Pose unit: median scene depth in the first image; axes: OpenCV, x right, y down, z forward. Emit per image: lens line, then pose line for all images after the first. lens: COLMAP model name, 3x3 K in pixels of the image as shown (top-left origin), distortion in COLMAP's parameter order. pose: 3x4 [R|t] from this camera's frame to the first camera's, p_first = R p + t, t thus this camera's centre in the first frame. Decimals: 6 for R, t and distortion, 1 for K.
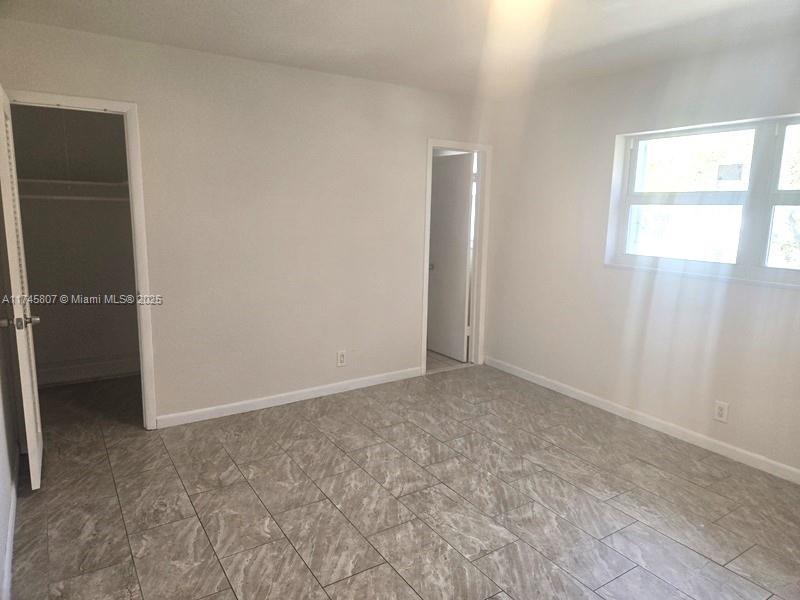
lens RADIAL K [[538.1, 0, 394.2], [0, 538.1, 297.1], [0, 0, 1]] dist [0.044010, -0.037216]
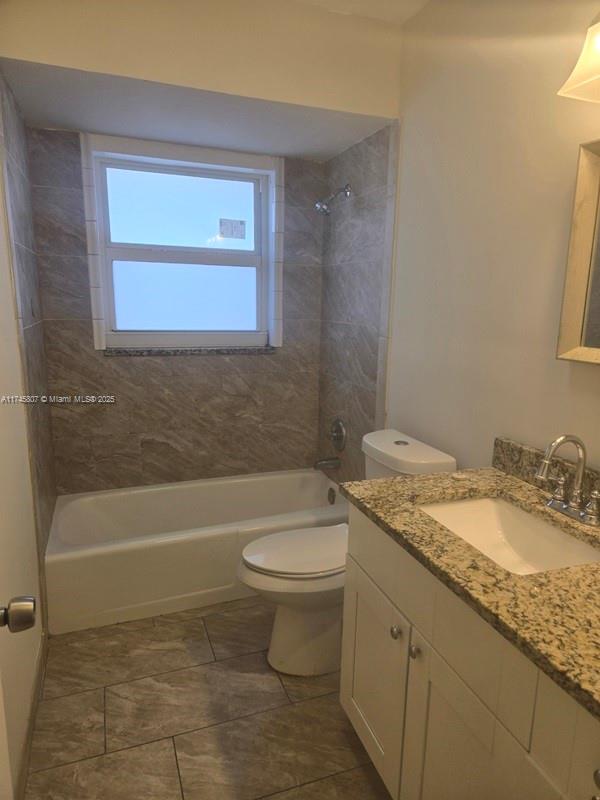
lens RADIAL K [[538.1, 0, 302.4], [0, 538.1, 398.4], [0, 0, 1]] dist [0.044010, -0.037216]
pose [[0.205250, -0.217335, 0.954274, -0.245304], [0.144401, 0.971086, 0.190105, -0.071649], [-0.967998, 0.098779, 0.230699, 0.493372]]
